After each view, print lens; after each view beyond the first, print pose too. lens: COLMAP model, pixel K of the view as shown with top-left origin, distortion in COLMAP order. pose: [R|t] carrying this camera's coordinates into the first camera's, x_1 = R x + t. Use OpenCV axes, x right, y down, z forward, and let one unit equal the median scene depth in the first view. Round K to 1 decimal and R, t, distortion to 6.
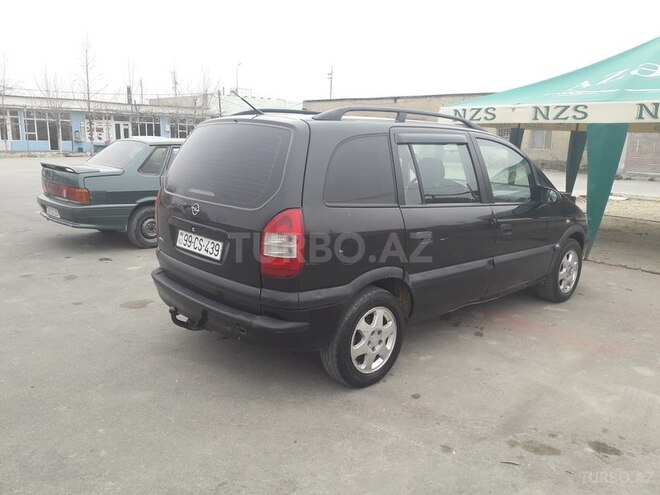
lens RADIAL K [[529.4, 0, 330.0], [0, 529.4, 247.5], [0, 0, 1]] dist [0.014317, -0.000401]
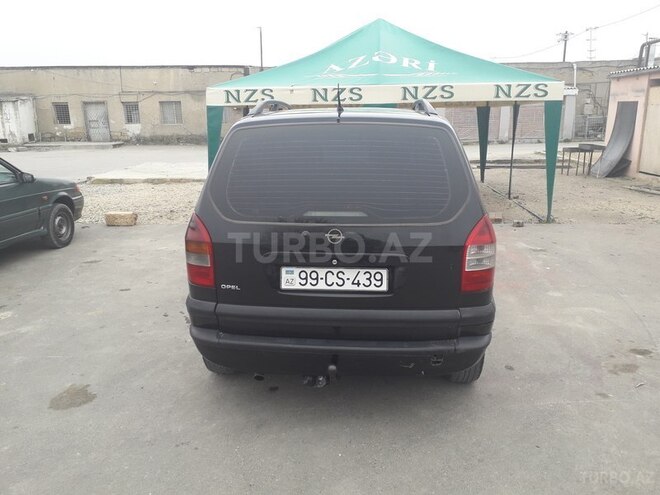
lens RADIAL K [[528.8, 0, 330.0], [0, 528.8, 247.5], [0, 0, 1]] dist [0.008875, -0.004491]
pose [[0.735526, -0.197035, 0.648212, -0.736502], [0.165745, 0.980034, 0.109827, -0.136287], [-0.656910, 0.026658, 0.753498, 0.402961]]
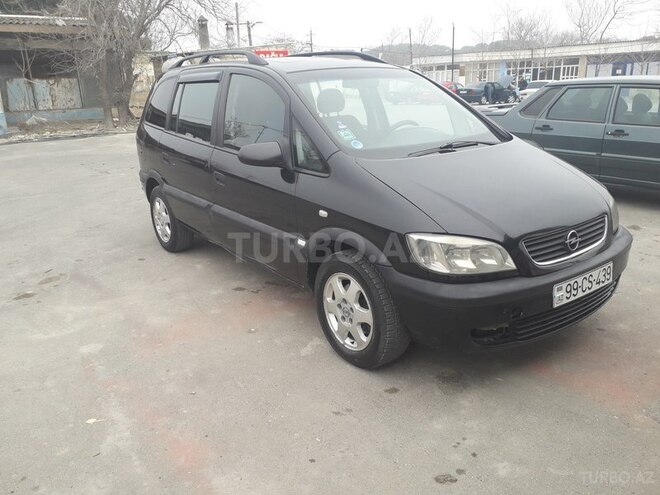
lens RADIAL K [[528.8, 0, 330.0], [0, 528.8, 247.5], [0, 0, 1]] dist [0.008875, -0.004491]
pose [[-0.111968, 0.267651, -0.956988, 1.457474], [-0.174040, 0.942876, 0.284067, -0.253531], [0.978352, 0.198361, -0.058990, 1.540010]]
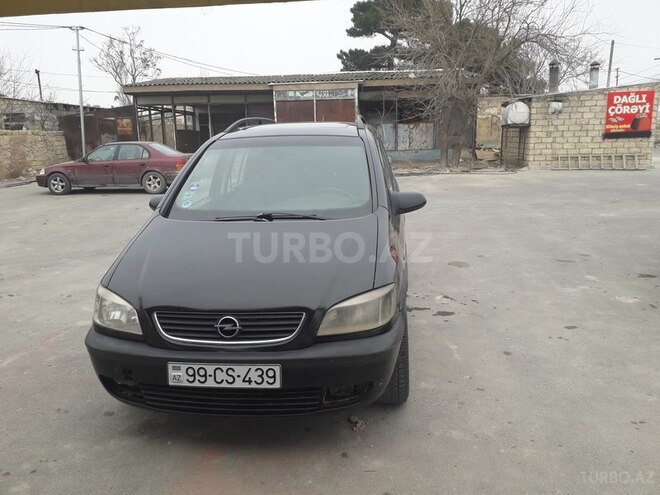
lens RADIAL K [[525.5, 0, 330.0], [0, 525.5, 247.5], [0, 0, 1]] dist [0.104968, -0.198817]
pose [[-0.761610, 0.122457, -0.636360, 1.016555], [-0.130580, 0.932841, 0.335792, -0.473253], [0.634743, 0.338839, -0.694471, 2.404903]]
